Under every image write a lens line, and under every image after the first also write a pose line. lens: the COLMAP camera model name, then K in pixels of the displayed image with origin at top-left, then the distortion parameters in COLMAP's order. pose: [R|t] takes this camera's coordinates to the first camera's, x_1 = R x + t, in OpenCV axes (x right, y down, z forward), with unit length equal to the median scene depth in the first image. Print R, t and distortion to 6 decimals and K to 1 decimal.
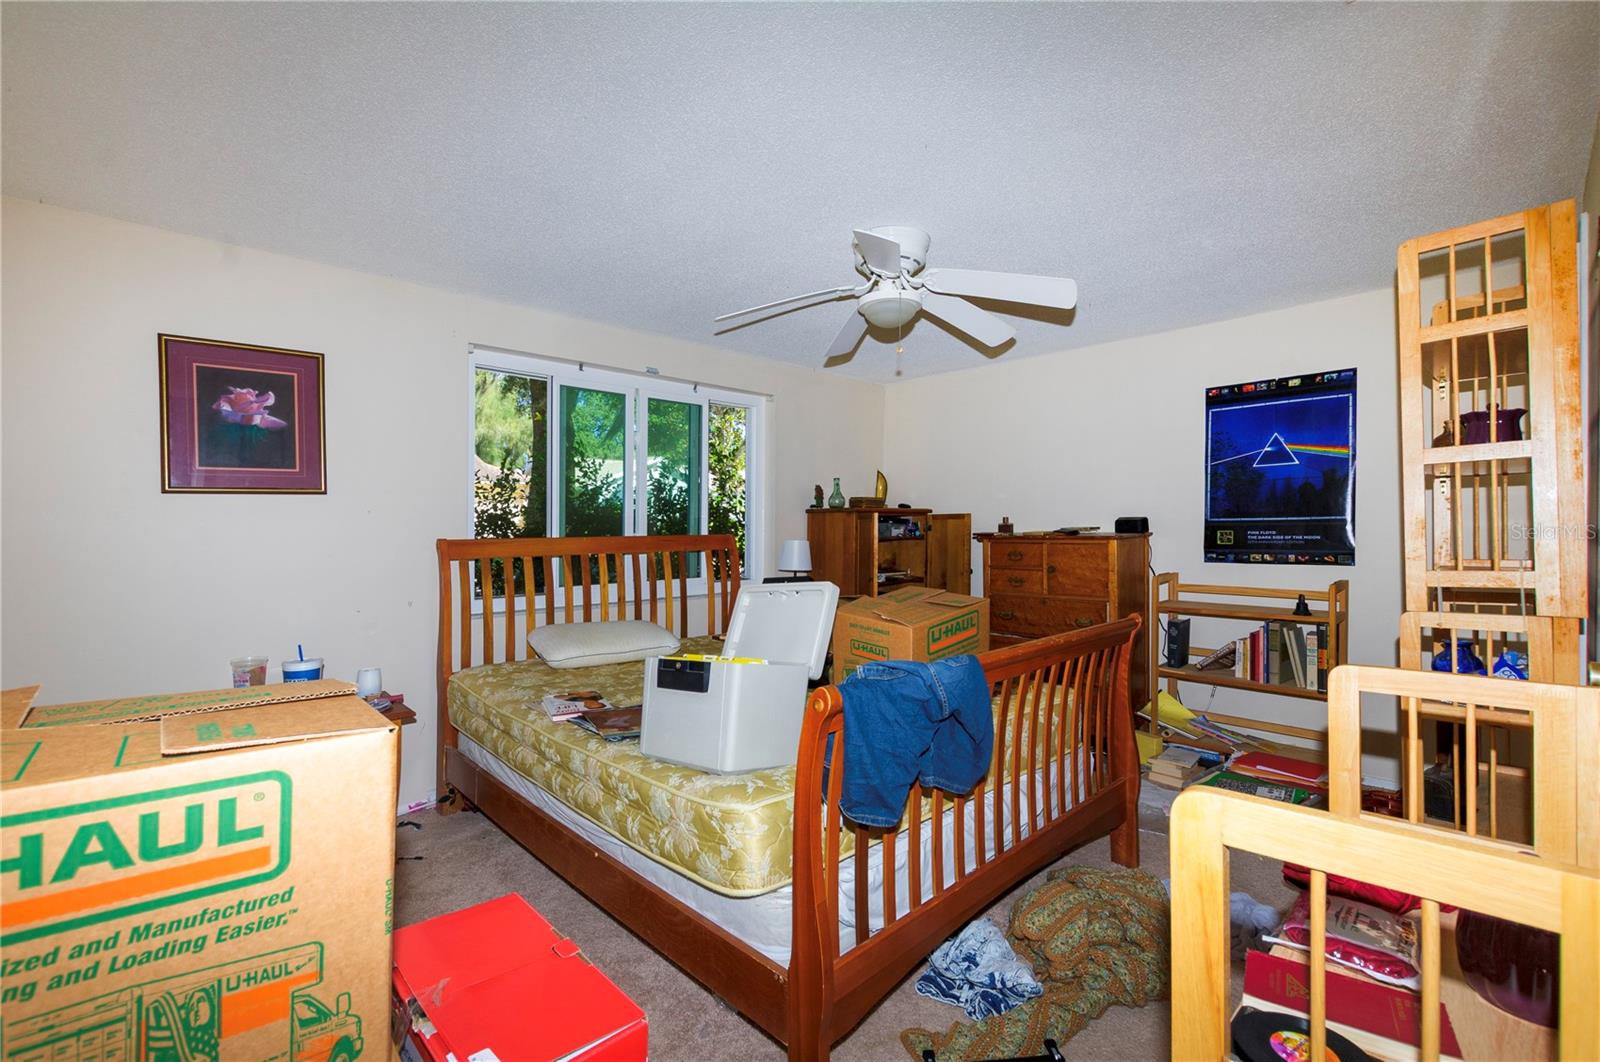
lens RADIAL K [[691.4, 0, 803.8], [0, 691.4, 516.3], [0, 0, 1]] dist [0.058547, -0.000063]
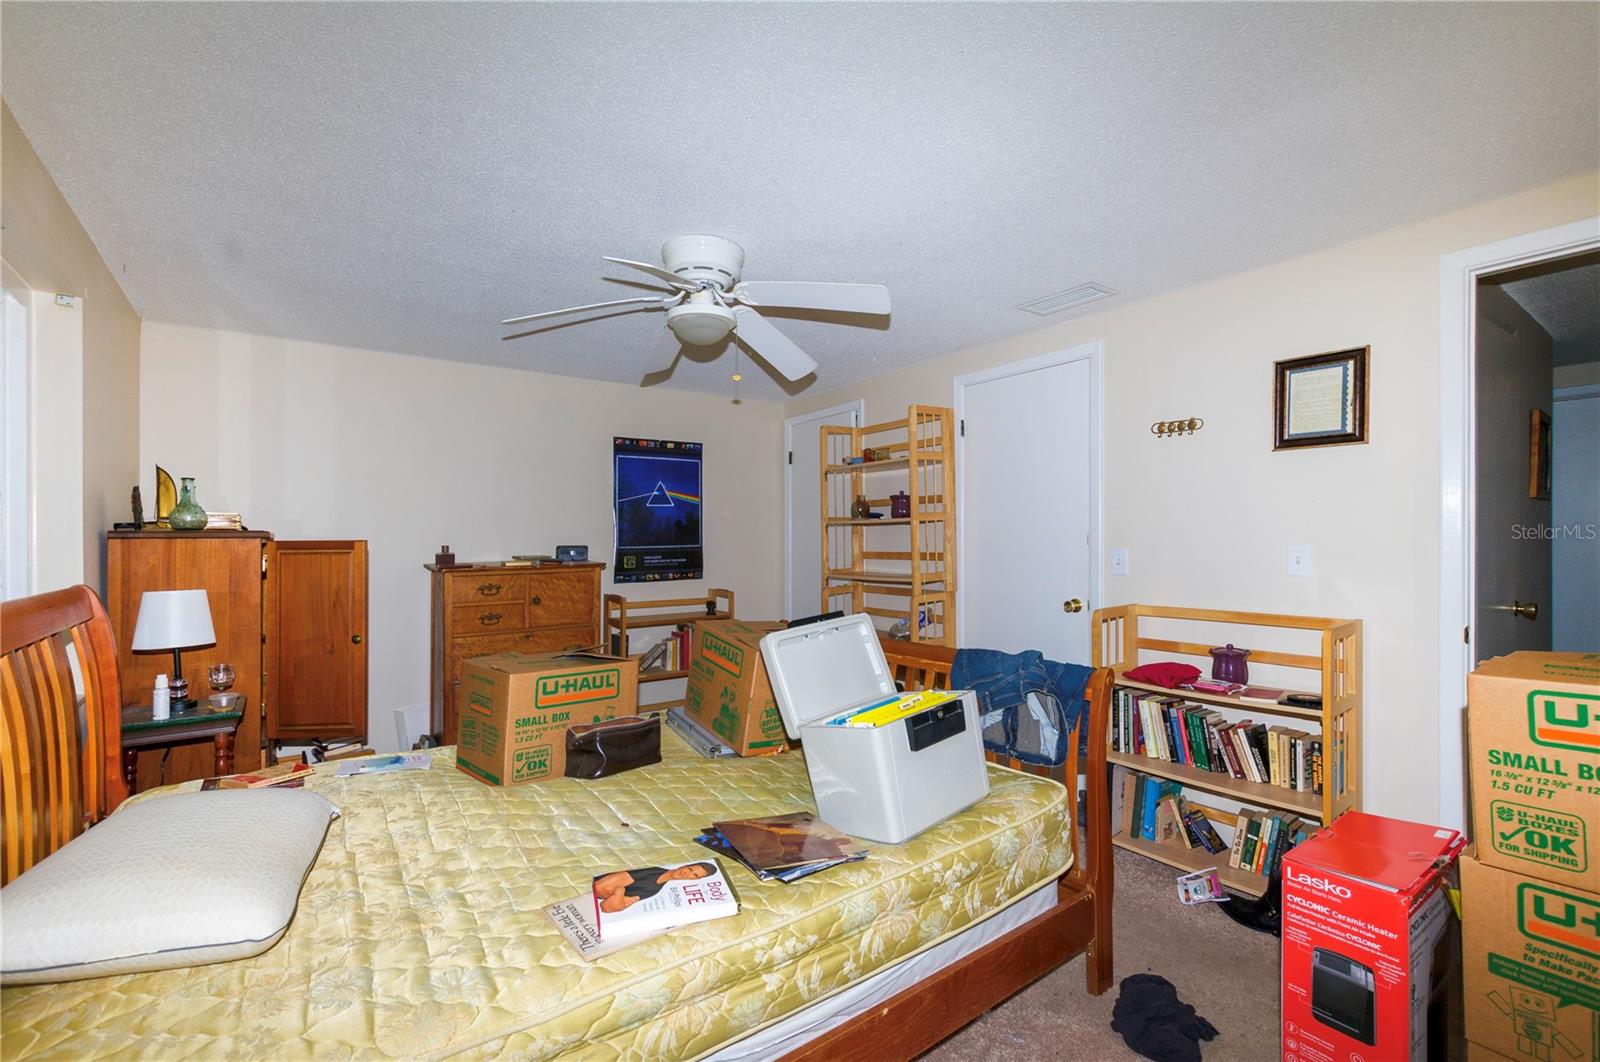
lens RADIAL K [[699.2, 0, 802.3], [0, 699.2, 539.0], [0, 0, 1]] dist [0.000499, -0.000205]
pose [[0.142150, 0.010352, 0.989791, -0.580456], [0.002109, 0.999940, -0.010761, 0.003846], [-0.989843, 0.003617, 0.142120, 0.560151]]
